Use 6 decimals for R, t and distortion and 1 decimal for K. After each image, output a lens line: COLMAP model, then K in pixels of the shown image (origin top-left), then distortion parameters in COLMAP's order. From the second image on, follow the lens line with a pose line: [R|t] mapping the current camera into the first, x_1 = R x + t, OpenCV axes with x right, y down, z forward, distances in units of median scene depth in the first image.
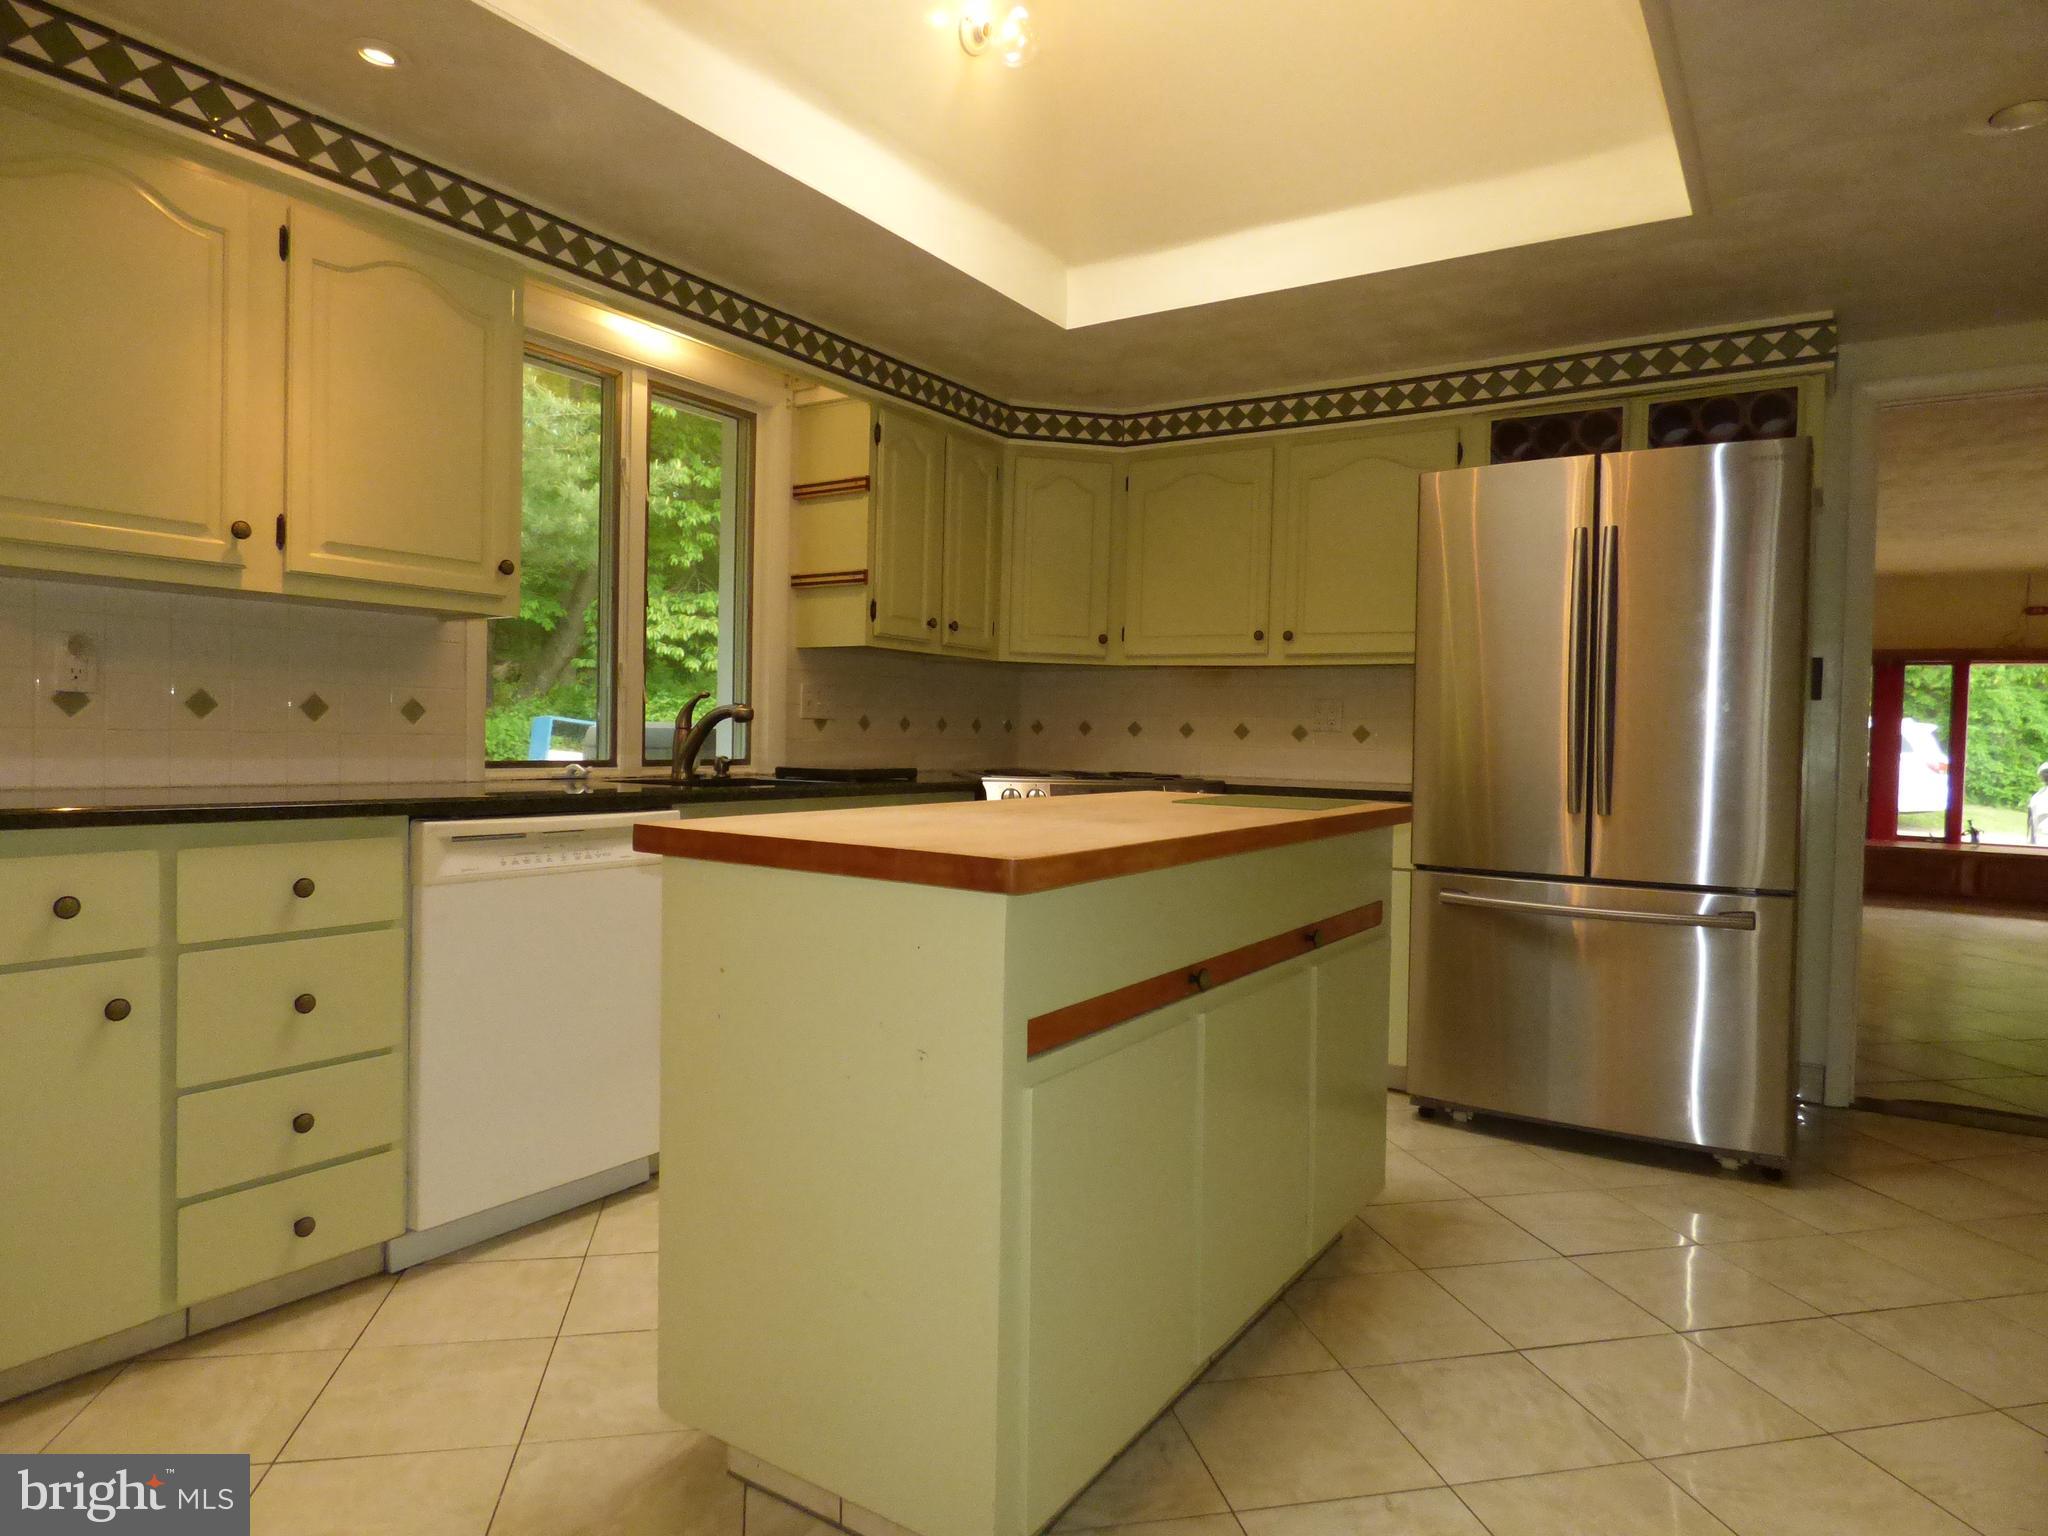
lens RADIAL K [[1231.0, 0, 1043.2], [0, 1231.0, 766.4], [0, 0, 1]] dist [-0.006369, -0.003102]
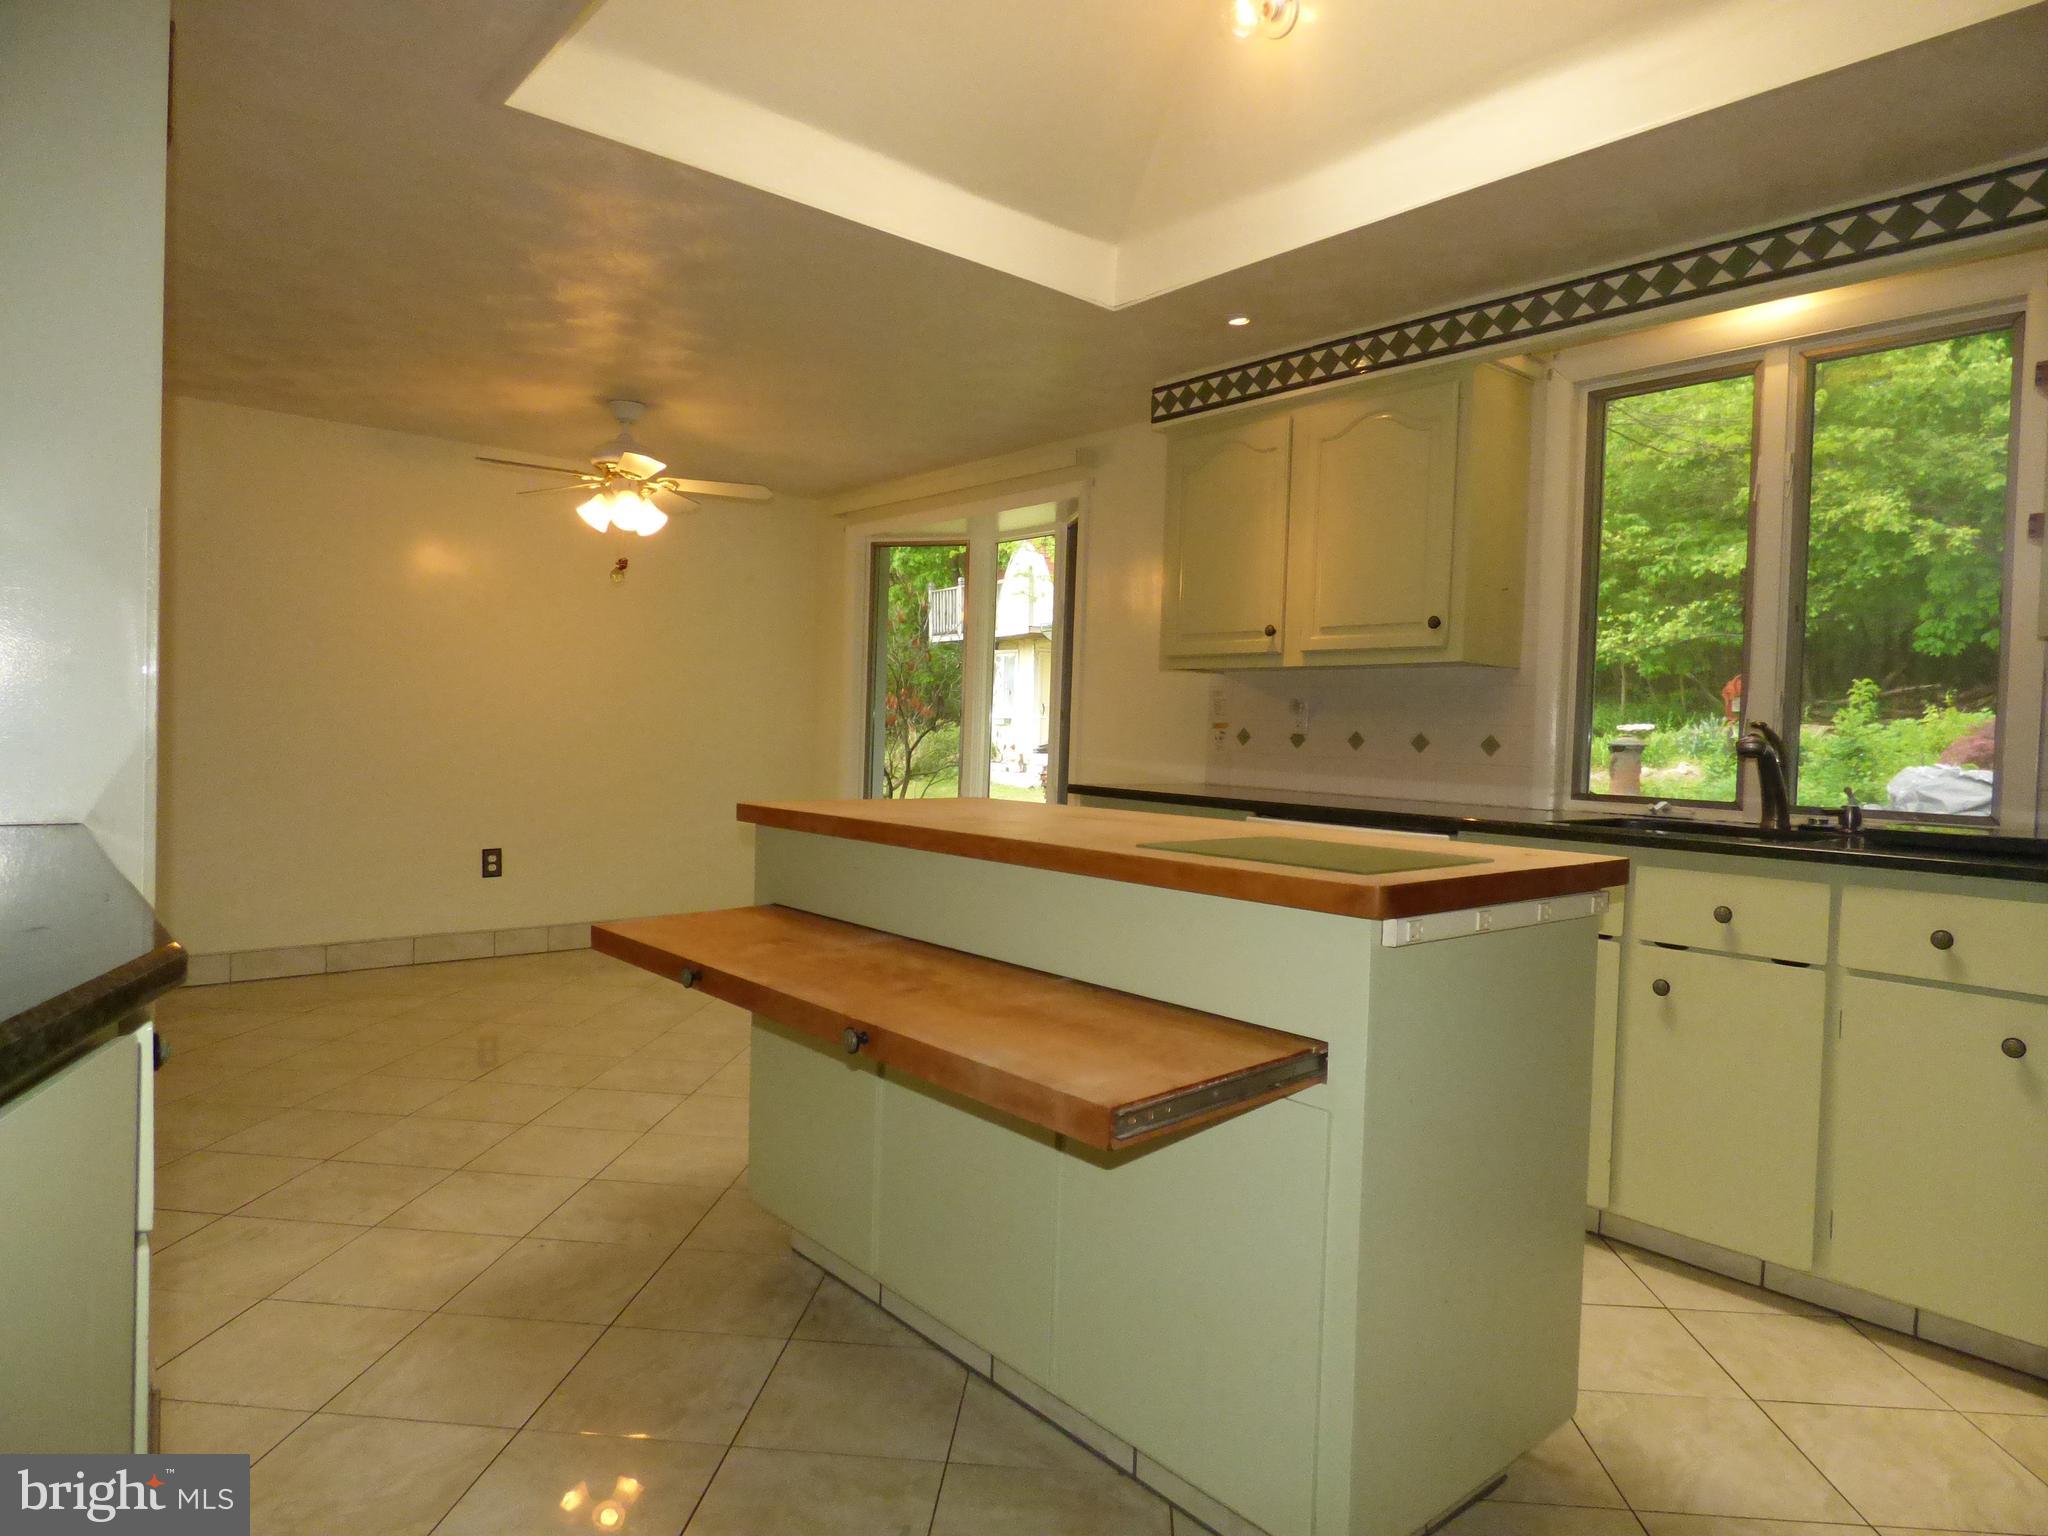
lens RADIAL K [[1231.0, 0, 1018.0], [0, 1231.0, 759.5], [0, 0, 1]] dist [-0.006369, -0.003102]
pose [[-0.295341, -0.007106, -0.955365, 0.643455], [-0.060171, 0.998125, 0.011177, -0.014353], [0.953495, 0.060787, -0.295215, 0.765348]]
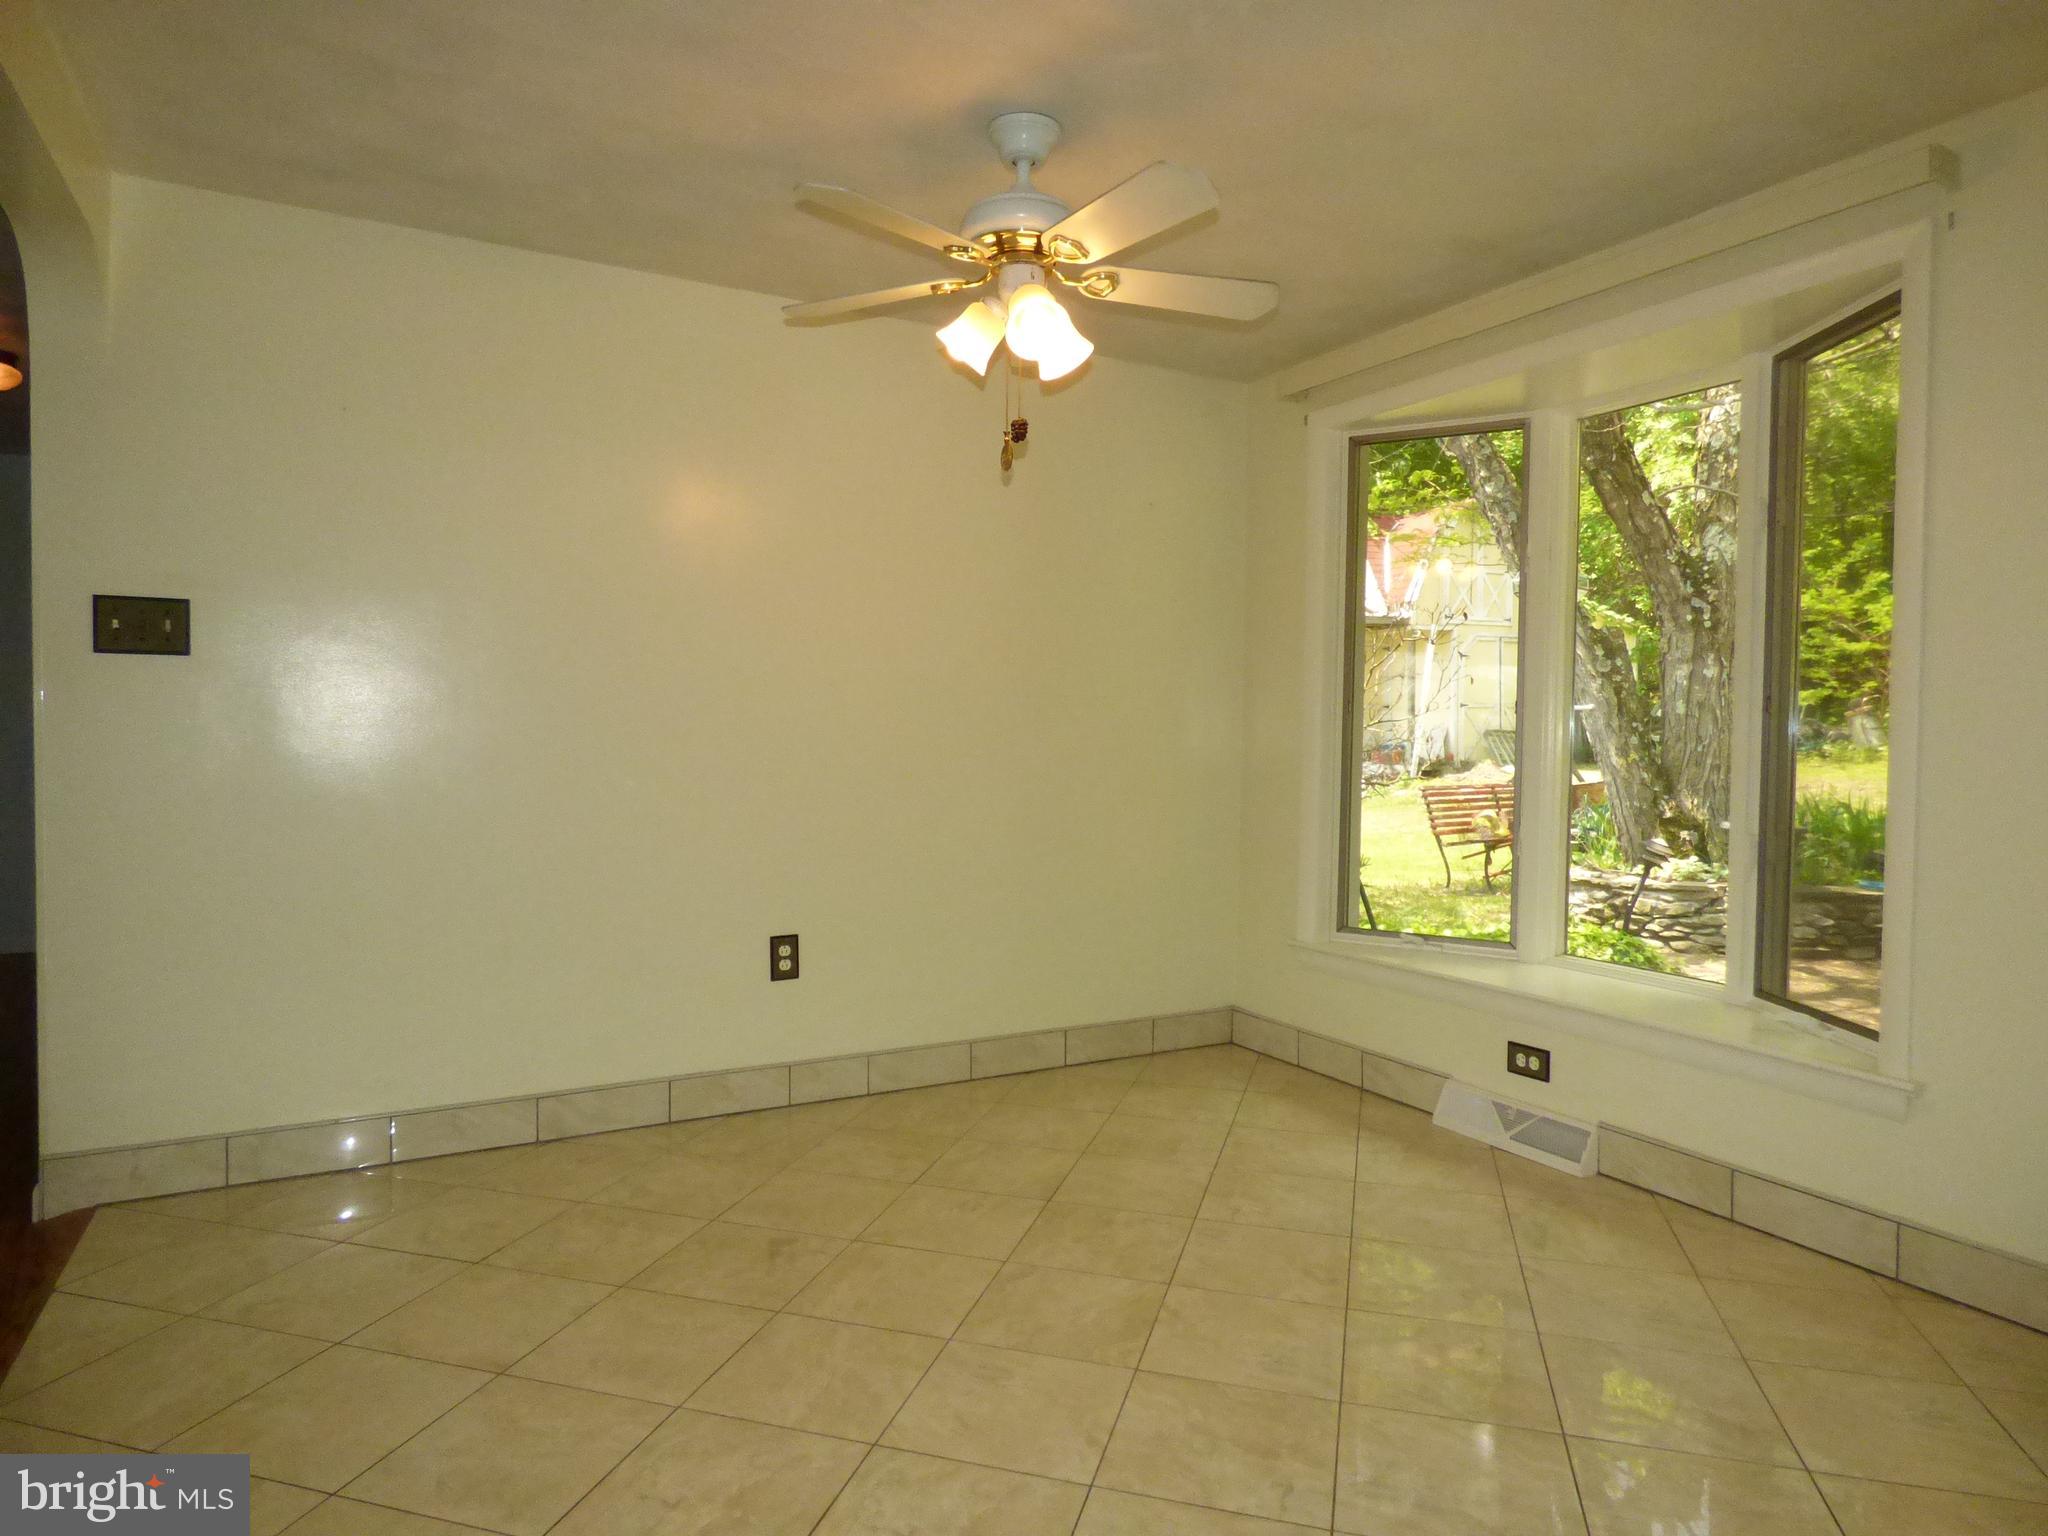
lens RADIAL K [[1231.0, 0, 1021.5], [0, 1231.0, 776.3], [0, 0, 1]] dist [-0.006369, -0.003102]
pose [[-0.482841, 0.004780, -0.875695, 0.136614], [-0.047760, 0.998353, 0.031783, -0.010966], [0.874405, 0.057169, -0.481817, 0.323426]]
